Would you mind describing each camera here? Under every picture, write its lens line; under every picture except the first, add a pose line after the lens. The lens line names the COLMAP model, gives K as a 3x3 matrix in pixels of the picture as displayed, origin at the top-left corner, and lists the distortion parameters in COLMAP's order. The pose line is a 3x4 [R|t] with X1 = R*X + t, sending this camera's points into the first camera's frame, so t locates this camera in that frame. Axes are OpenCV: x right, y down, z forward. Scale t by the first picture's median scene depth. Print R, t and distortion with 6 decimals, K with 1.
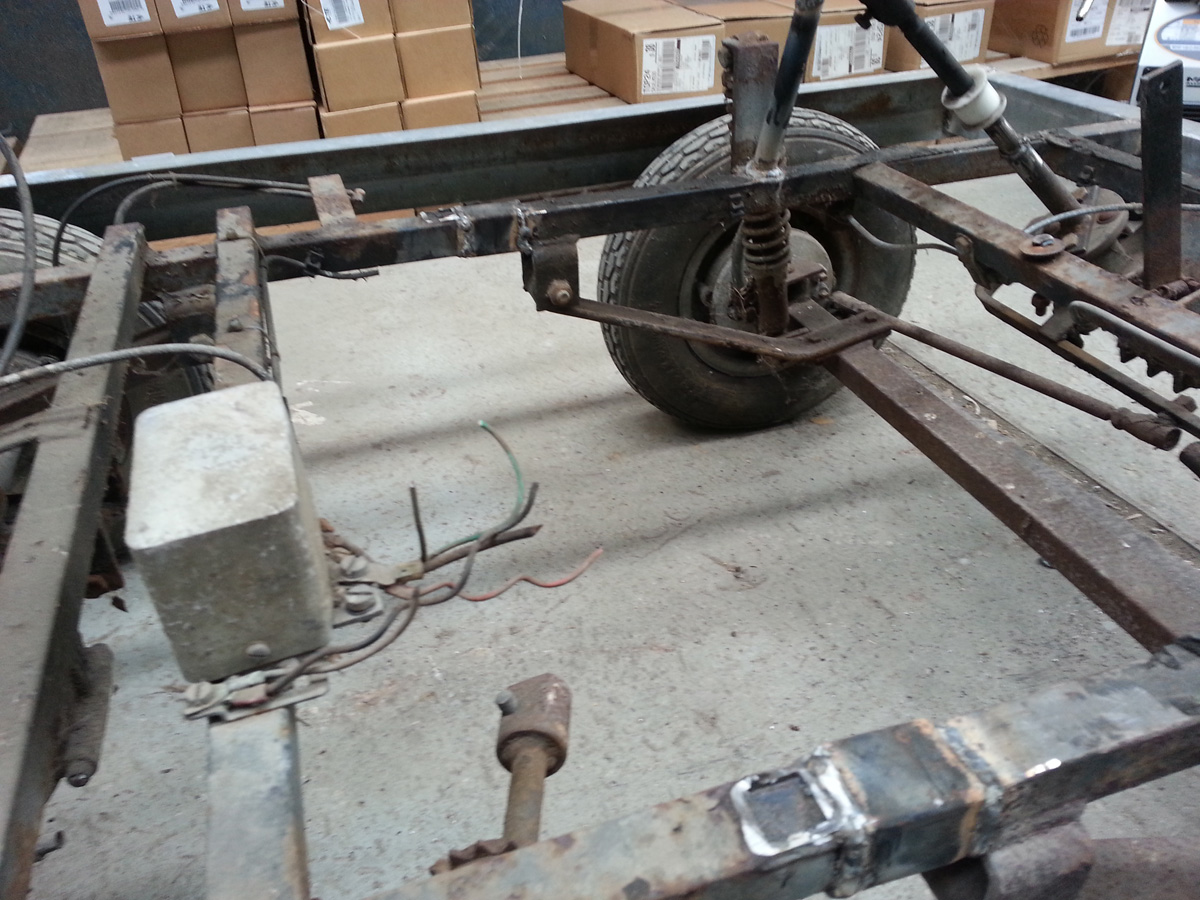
lens RADIAL K [[964.3, 0, 591.9], [0, 964.3, 432.6], [0, 0, 1]] dist [0.058034, -0.055041]
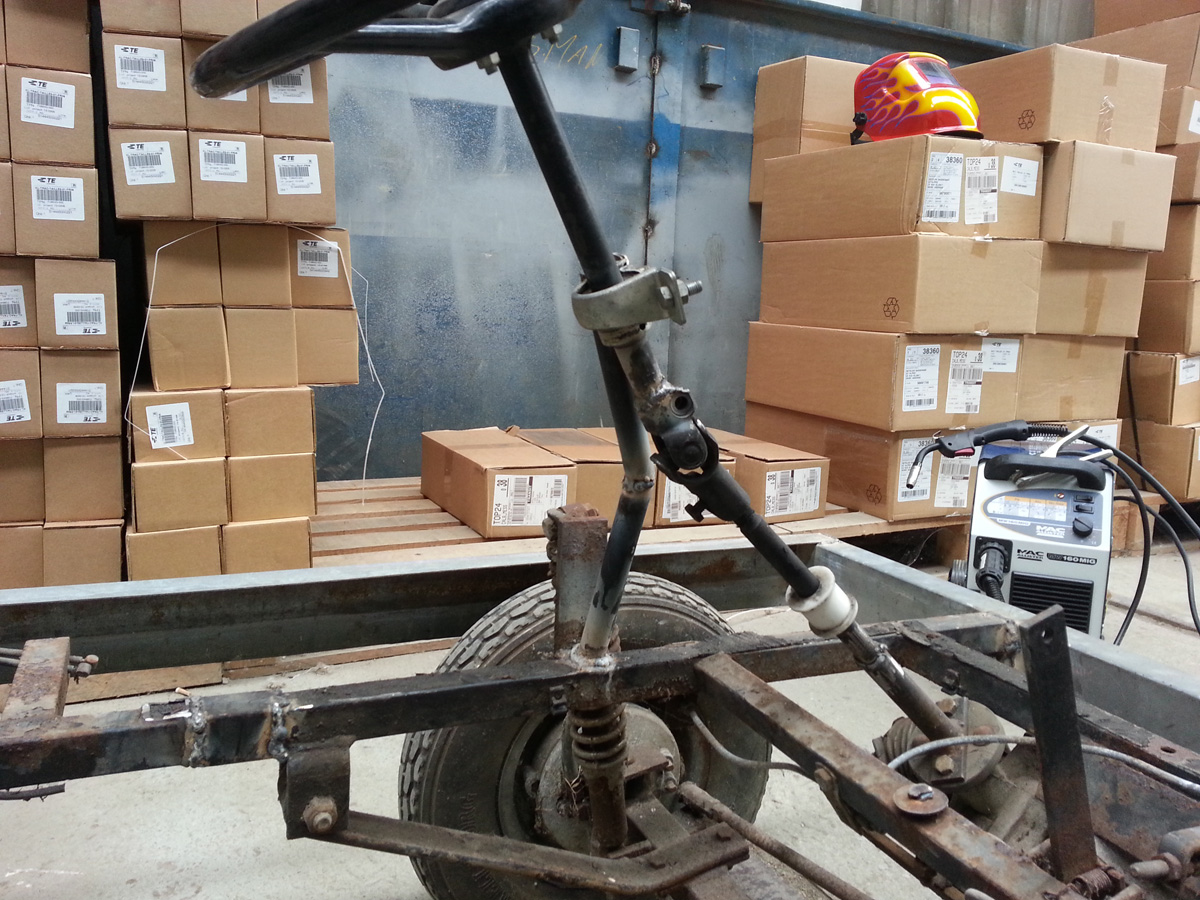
lens RADIAL K [[964.3, 0, 591.9], [0, 964.3, 432.6], [0, 0, 1]] dist [0.058034, -0.055041]
pose [[0.990310, 0.069298, 0.120352, 0.056340], [-0.016075, 0.917980, -0.396300, -0.104642], [-0.137944, 0.390525, 0.910199, 0.138306]]
